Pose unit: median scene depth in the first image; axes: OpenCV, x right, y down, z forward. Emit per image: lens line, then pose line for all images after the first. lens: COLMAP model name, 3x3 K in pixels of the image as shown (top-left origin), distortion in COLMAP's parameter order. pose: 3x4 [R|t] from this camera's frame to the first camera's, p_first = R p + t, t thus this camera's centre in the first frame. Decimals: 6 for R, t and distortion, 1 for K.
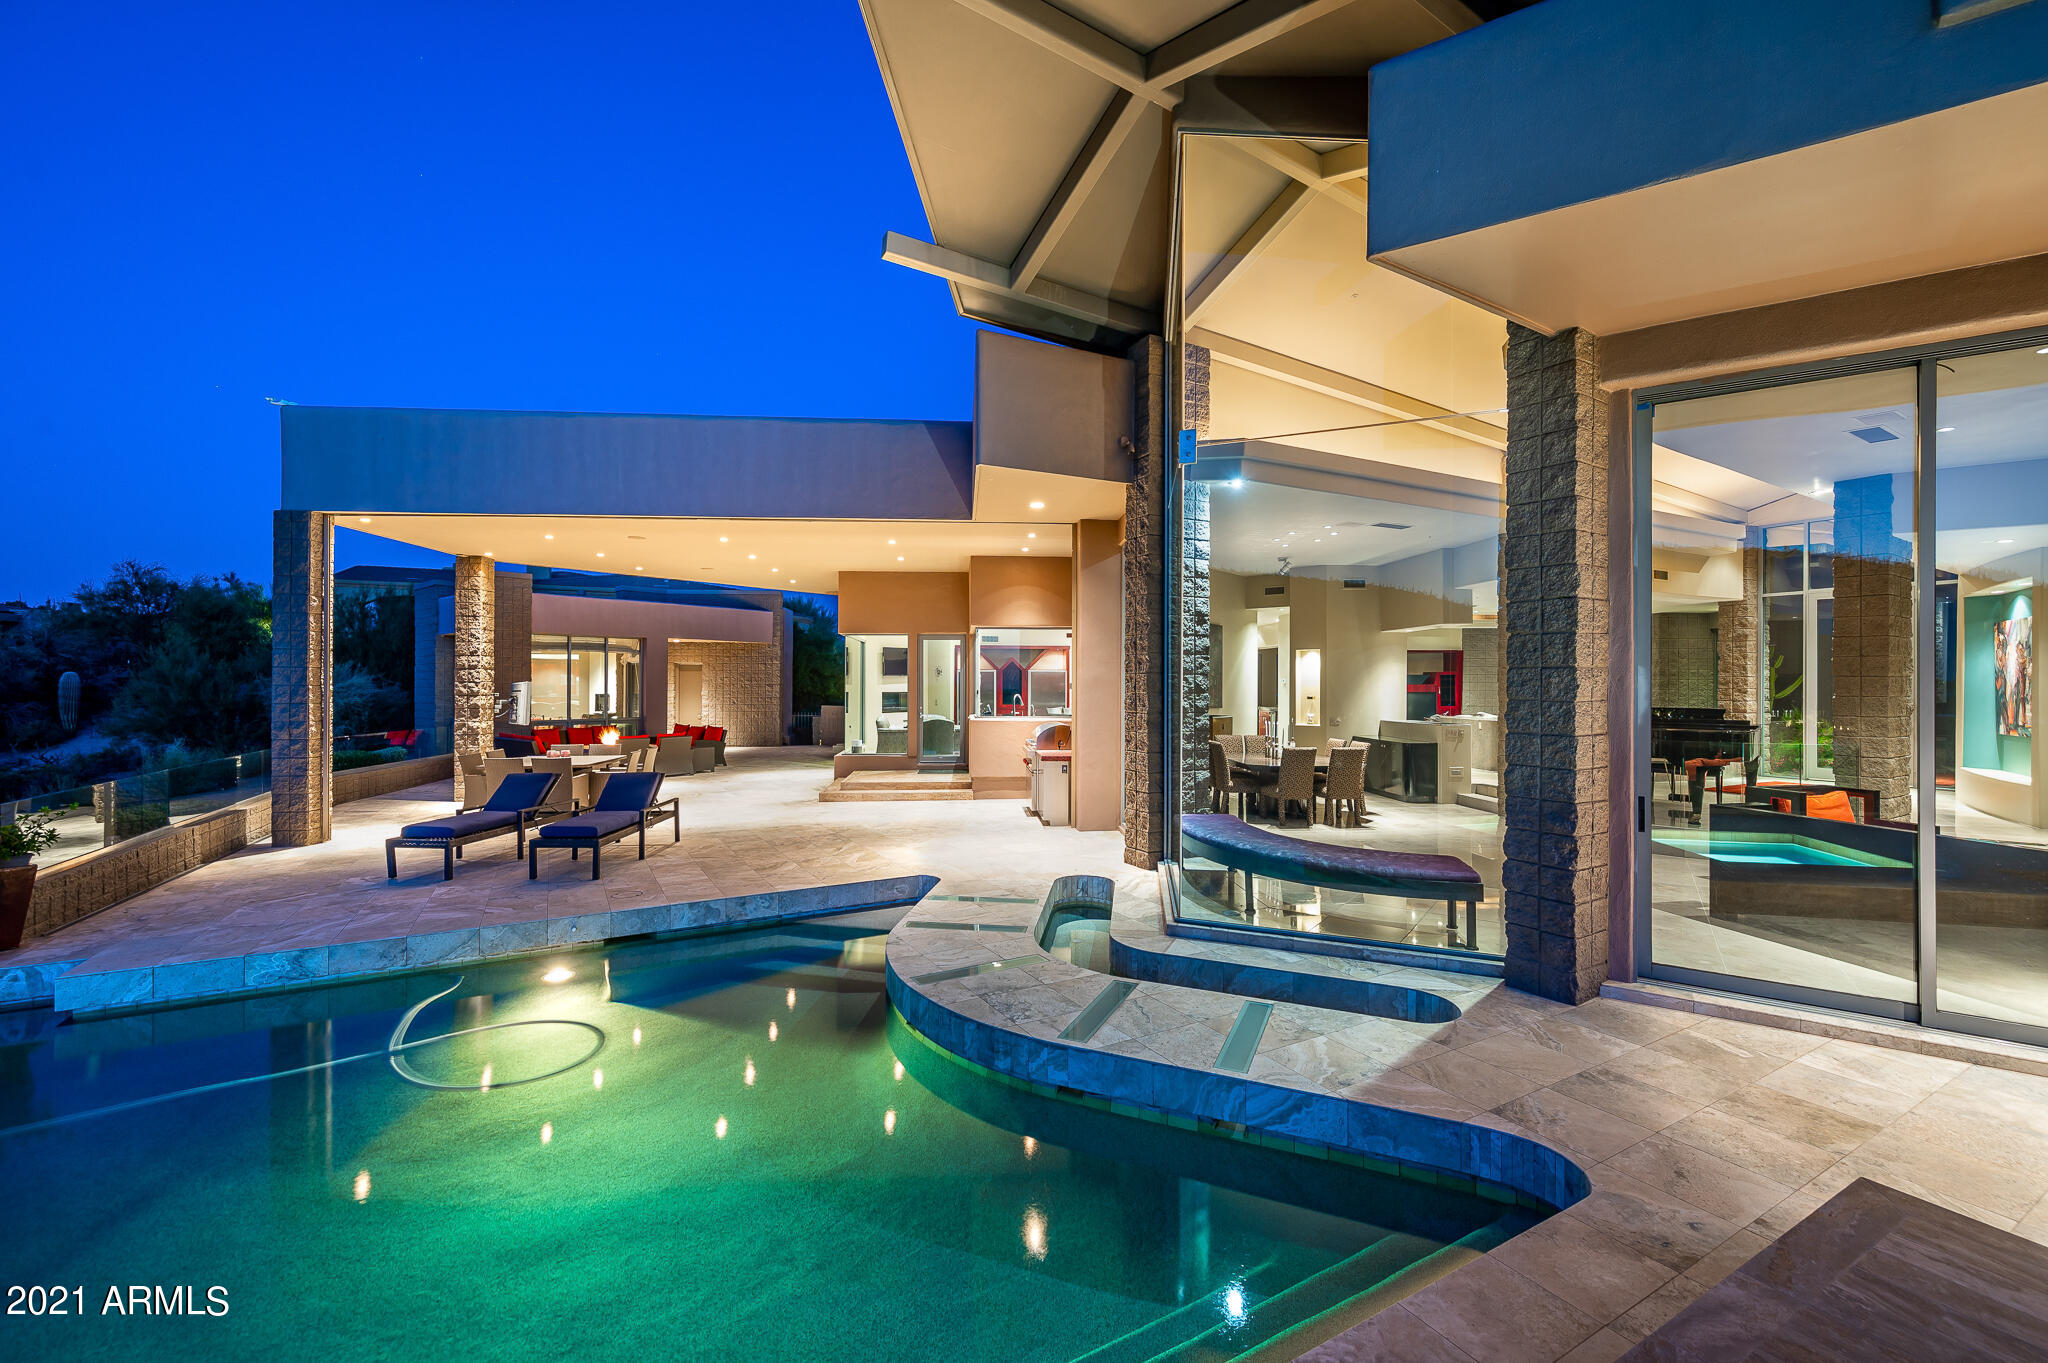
lens RADIAL K [[836.0, 0, 1022.3], [0, 836.0, 682.1], [0, 0, 1]] dist [0.006387, 0.000173]
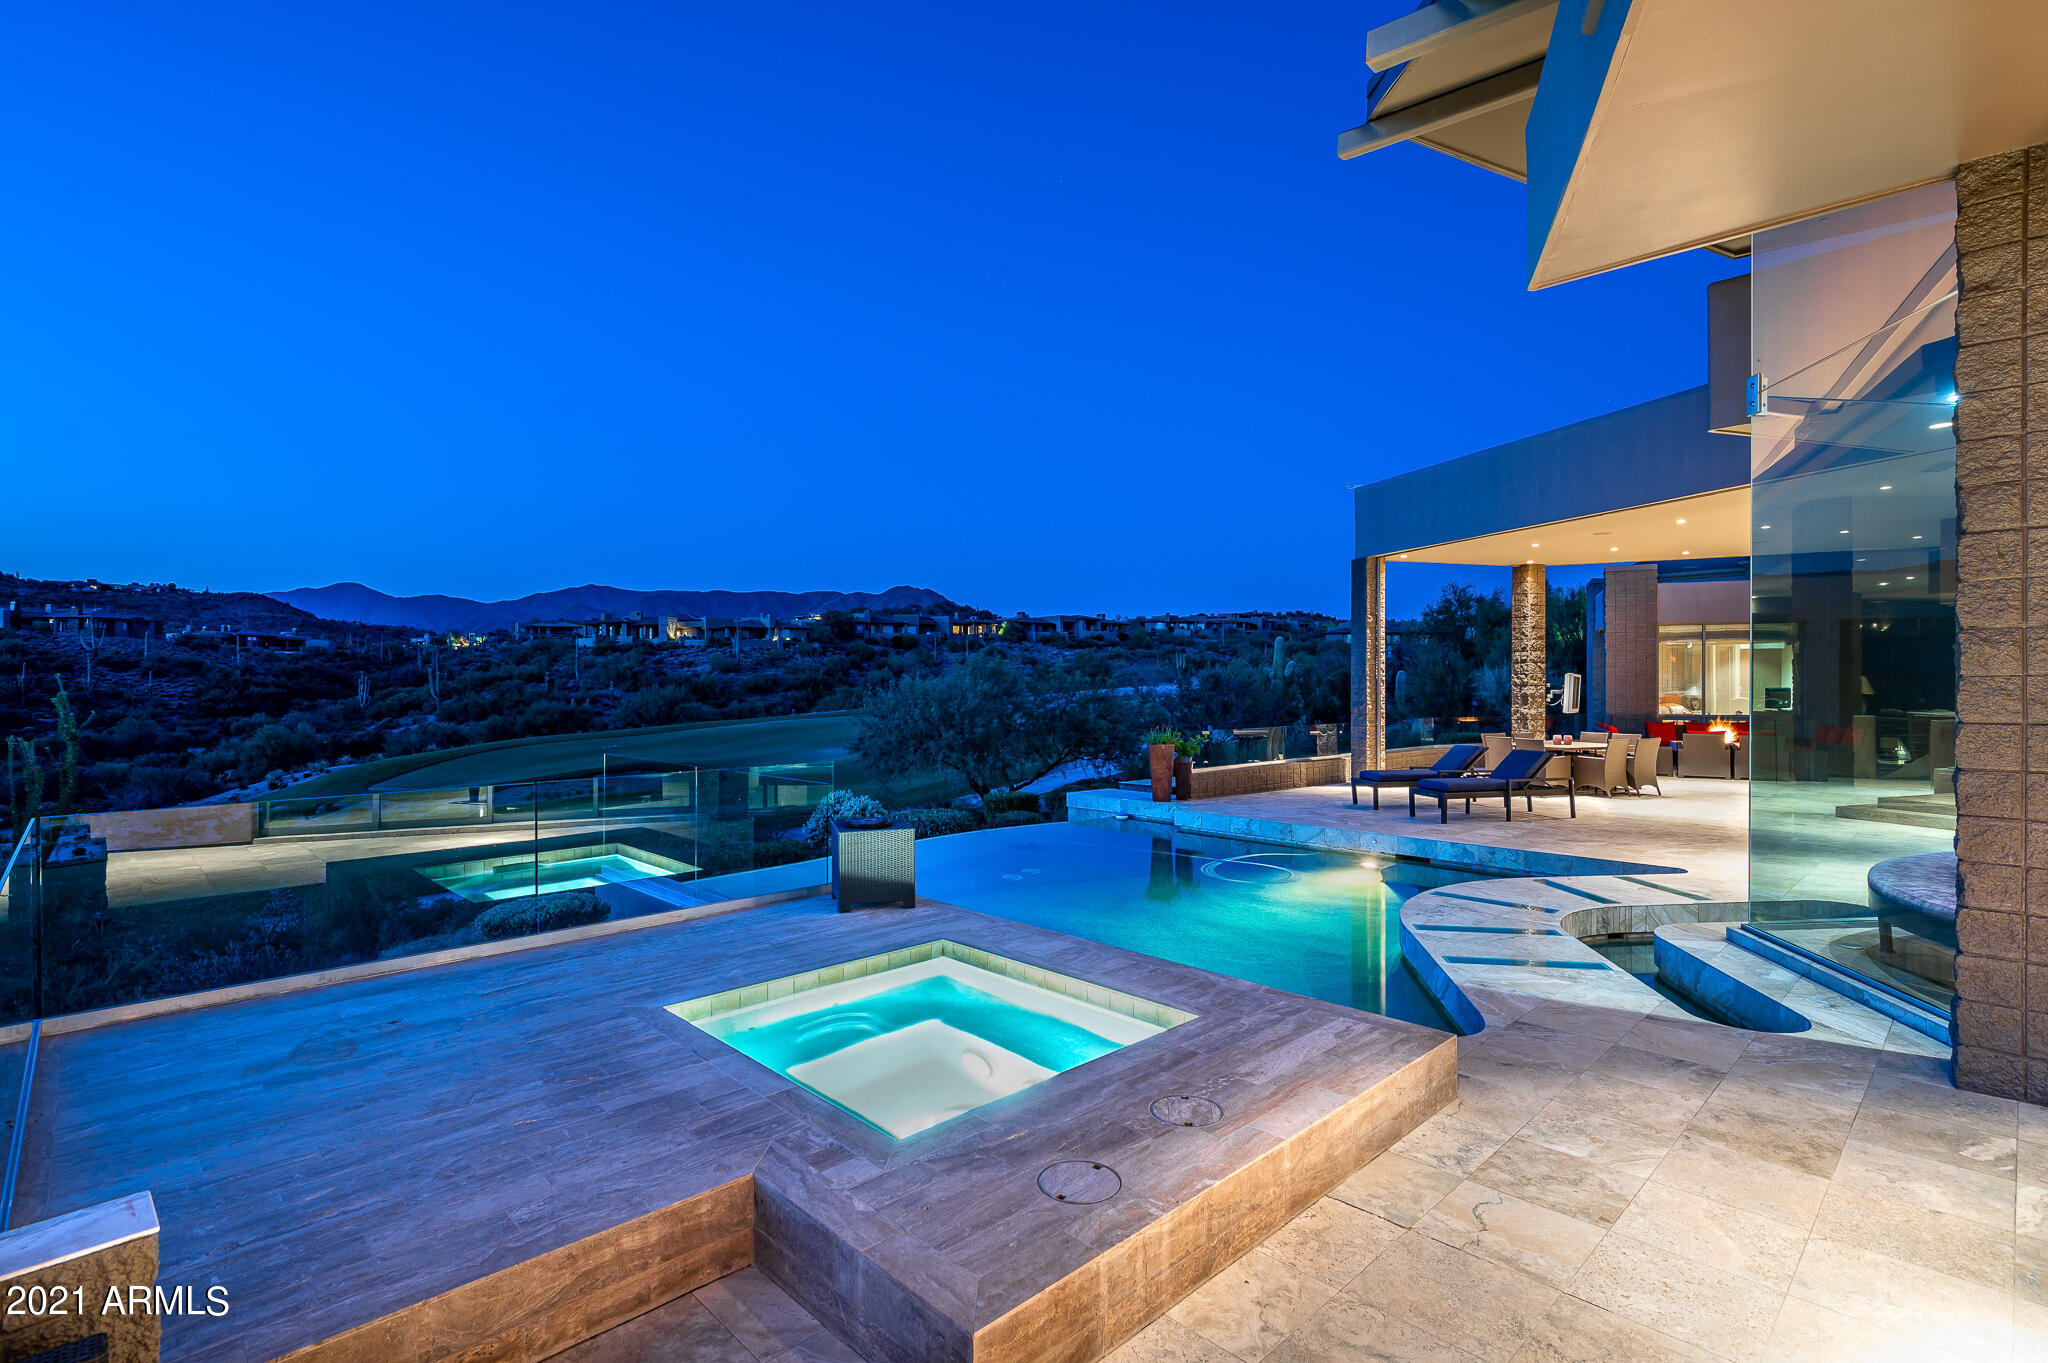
lens RADIAL K [[973.5, 0, 1026.4], [0, 973.5, 679.2], [0, 0, 1]] dist [0.003440, 0.000401]
pose [[0.255183, -0.004714, -0.966881, 0.640581], [0.004668, 0.999982, -0.003643, 0.012224], [0.966882, -0.003584, 0.255201, -0.005412]]
